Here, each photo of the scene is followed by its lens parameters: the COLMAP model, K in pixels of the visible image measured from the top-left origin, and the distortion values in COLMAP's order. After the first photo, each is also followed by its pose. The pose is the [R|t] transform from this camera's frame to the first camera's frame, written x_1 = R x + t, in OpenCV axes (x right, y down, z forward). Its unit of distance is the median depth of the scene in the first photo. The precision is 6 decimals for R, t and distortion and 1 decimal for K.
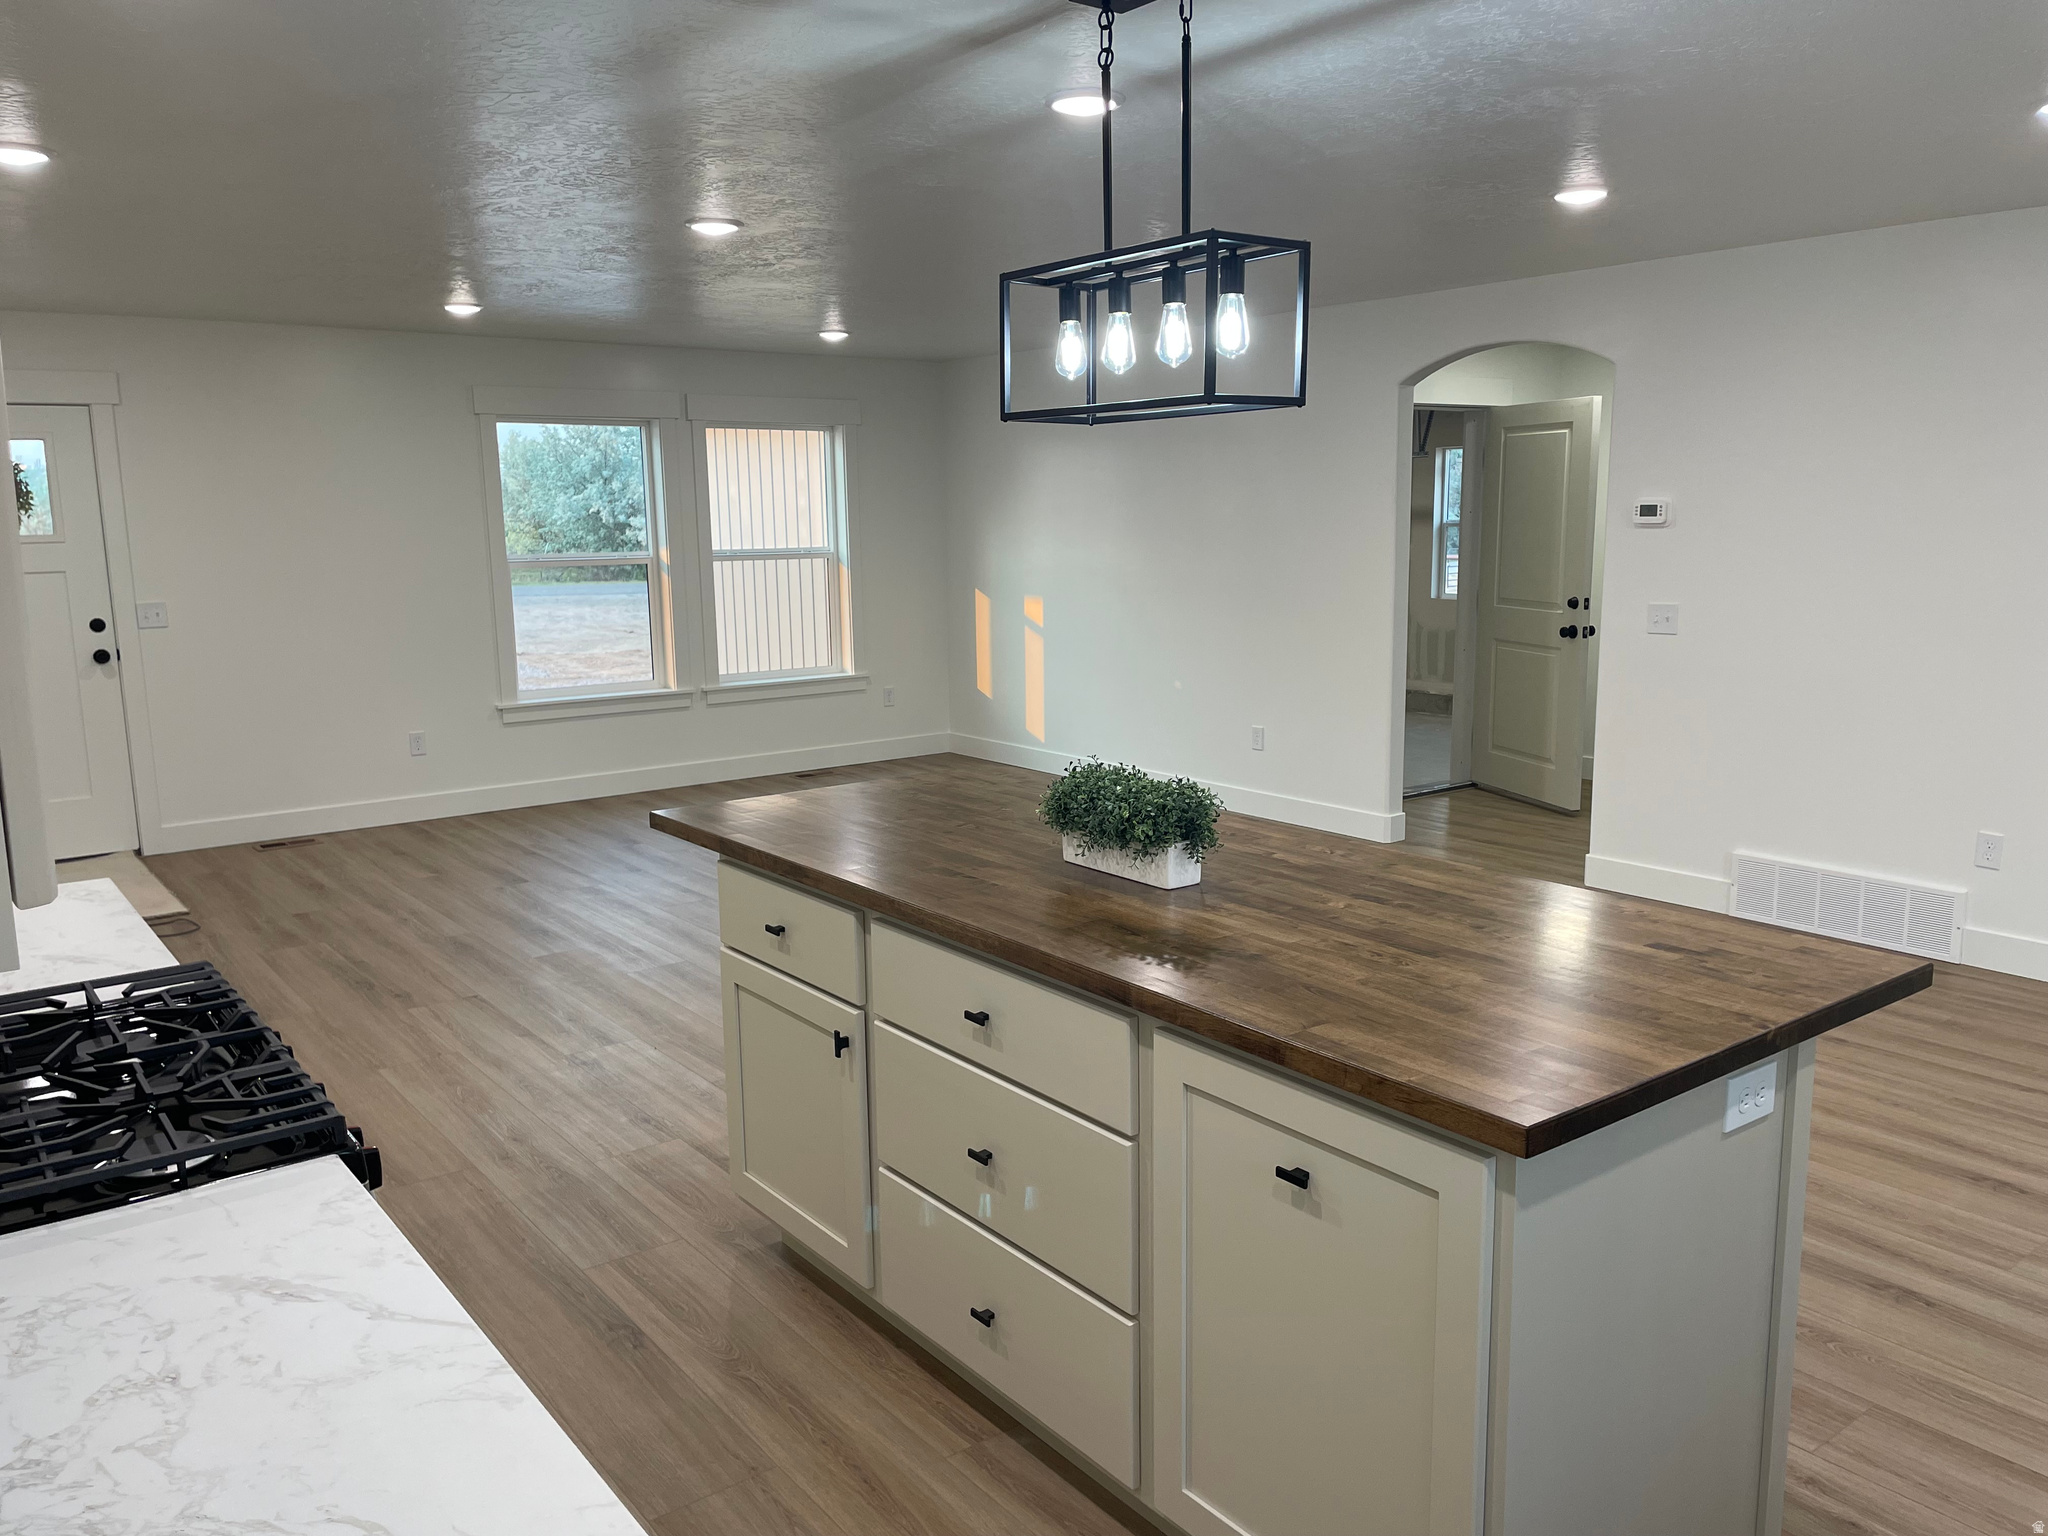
lens RADIAL K [[1543.2, 0, 1059.0], [0, 1543.2, 807.0], [0, 0, 1]] dist [0.084626, -0.096193]
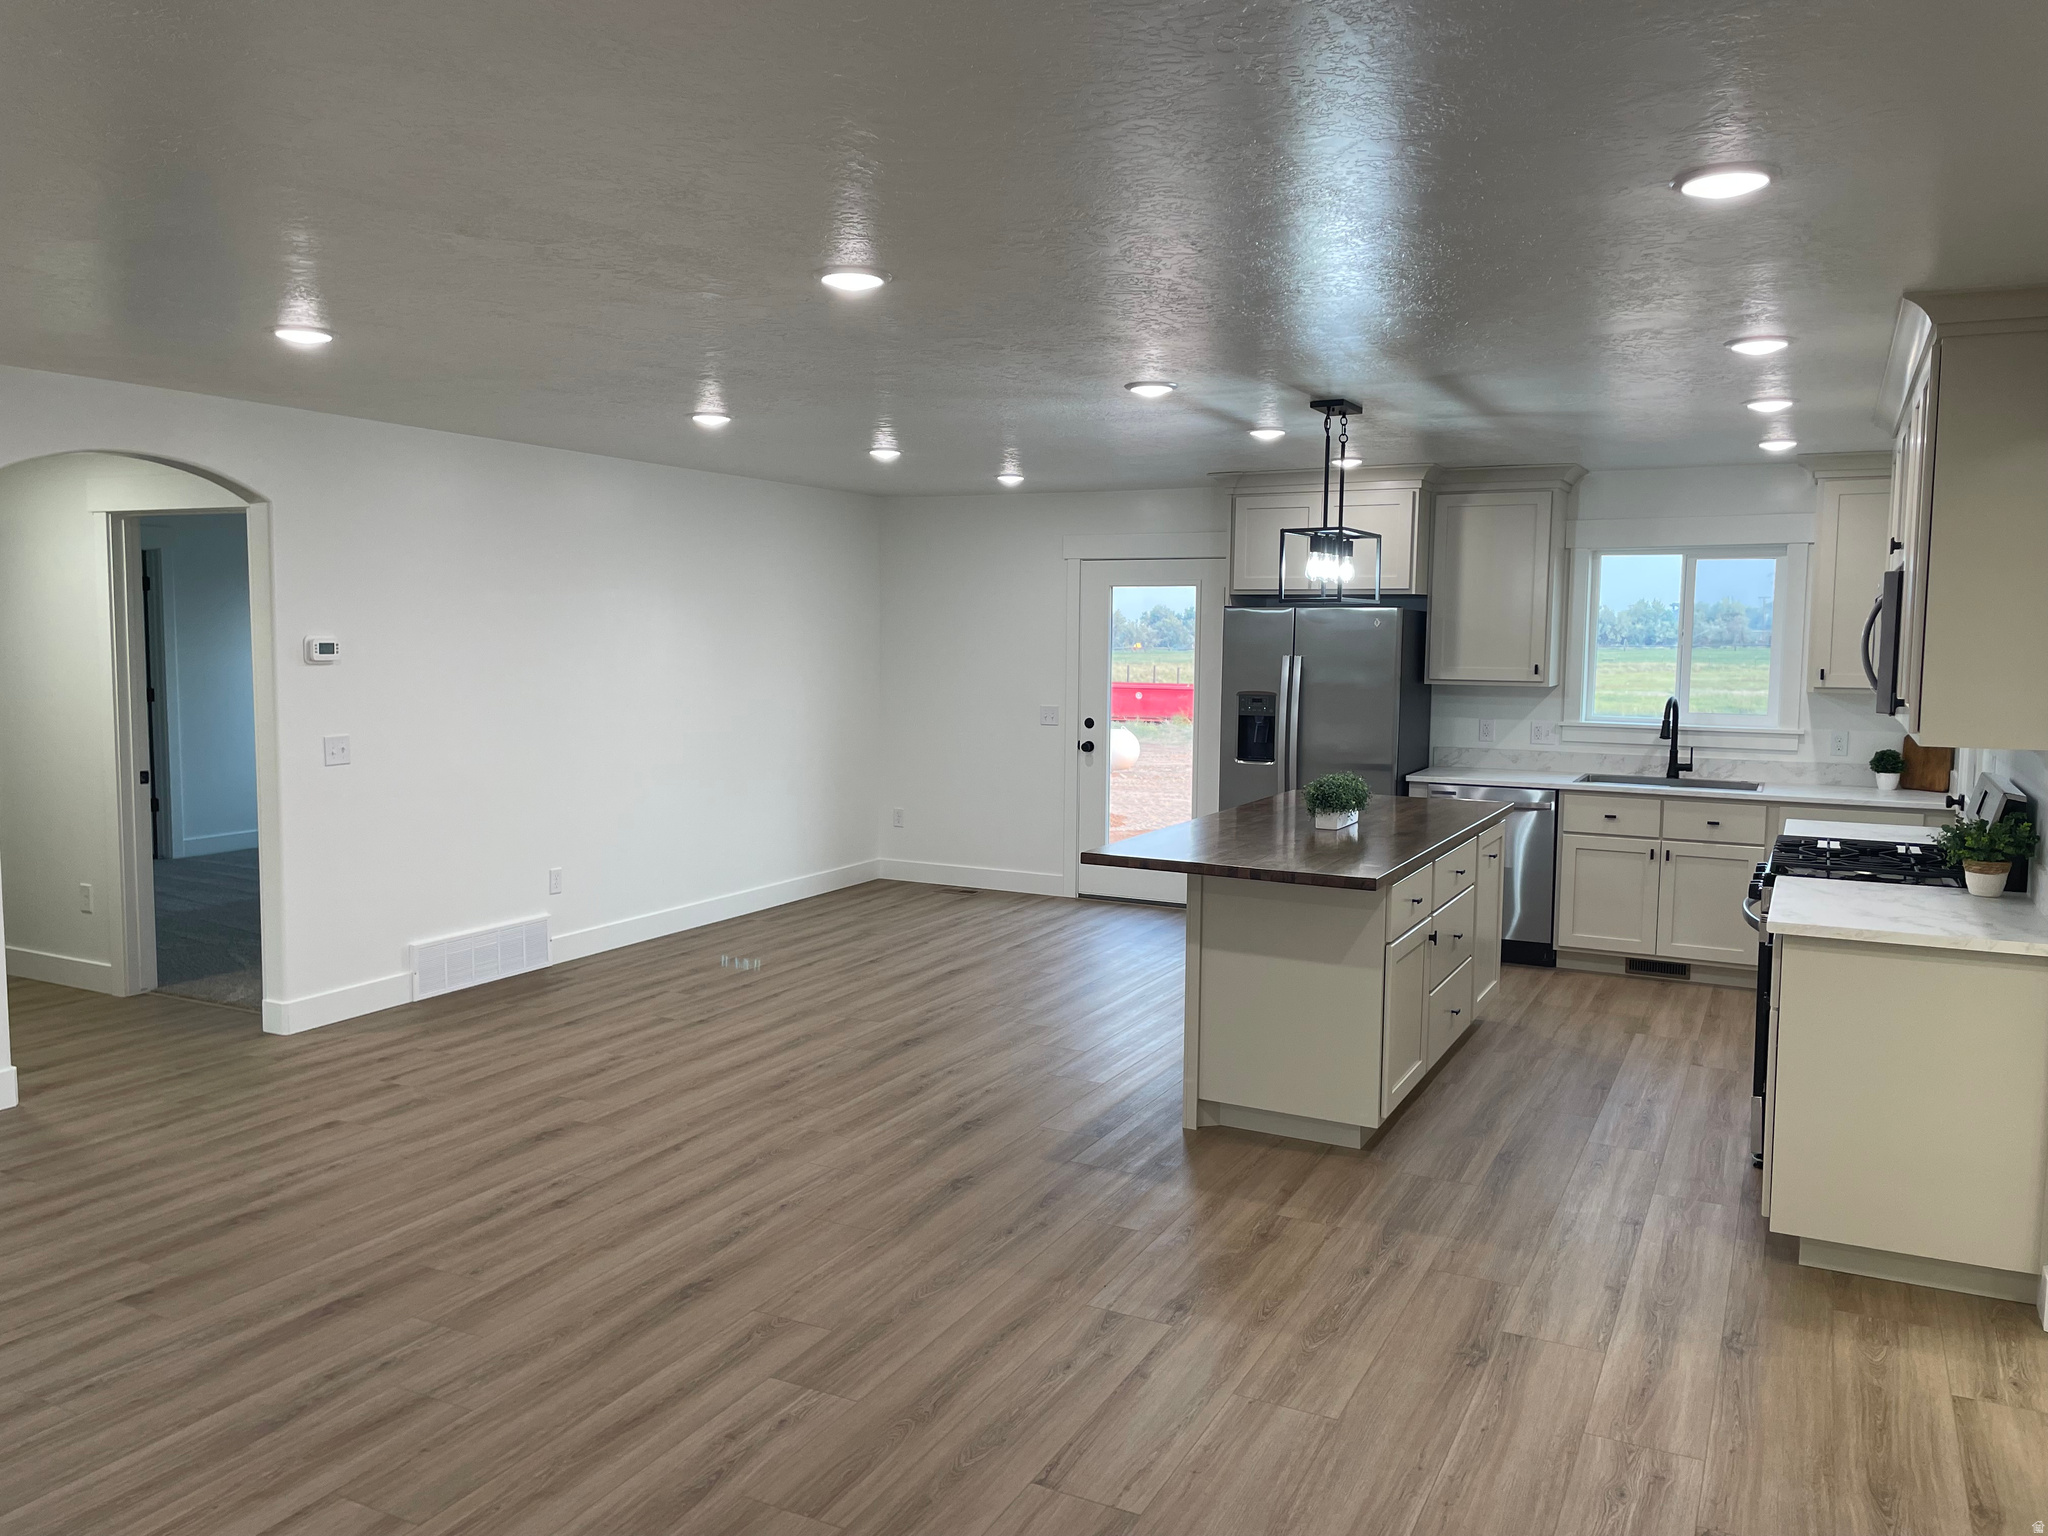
lens RADIAL K [[1543.2, 0, 1014.9], [0, 1543.2, 766.0], [0, 0, 1]] dist [0.084626, -0.096193]
pose [[-0.419431, -0.073873, 0.904776, -0.863309], [0.173730, 0.971729, 0.159876, -0.228295], [-0.891008, 0.224244, -0.394740, 1.162093]]
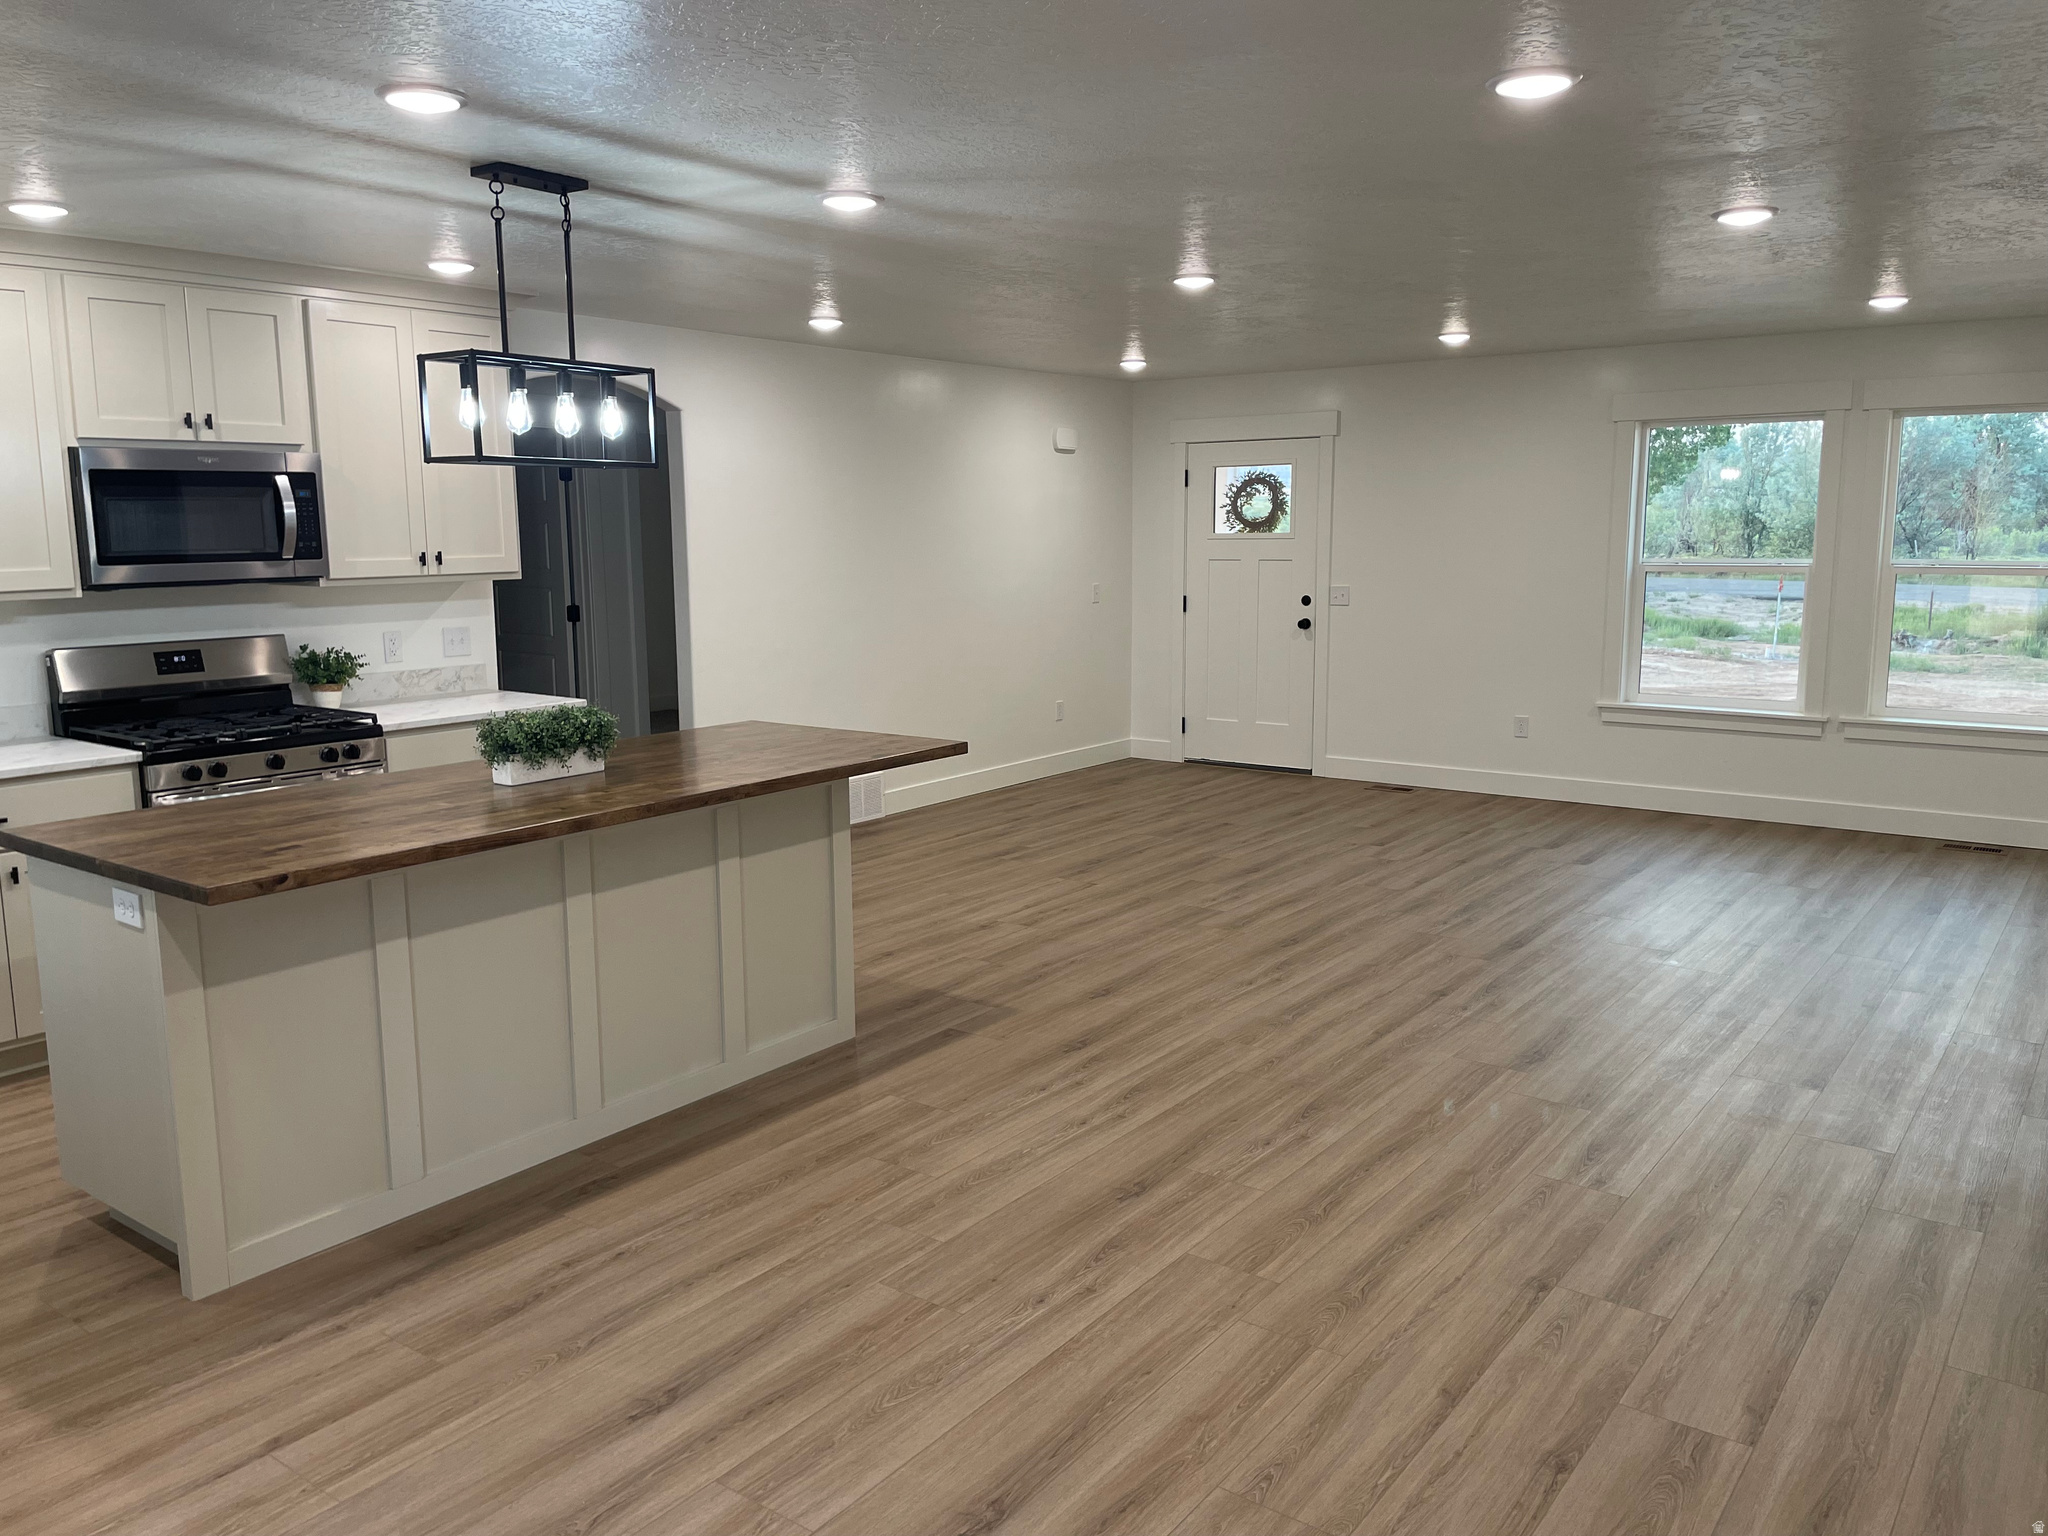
lens RADIAL K [[1543.2, 0, 1008.7], [0, 1543.2, 762.2], [0, 0, 1]] dist [0.084626, -0.096193]
pose [[0.257063, 0.162201, -0.952685, 0.838862], [-0.186201, 0.975655, 0.115869, -0.116248], [0.948287, 0.147605, 0.281007, 0.535952]]
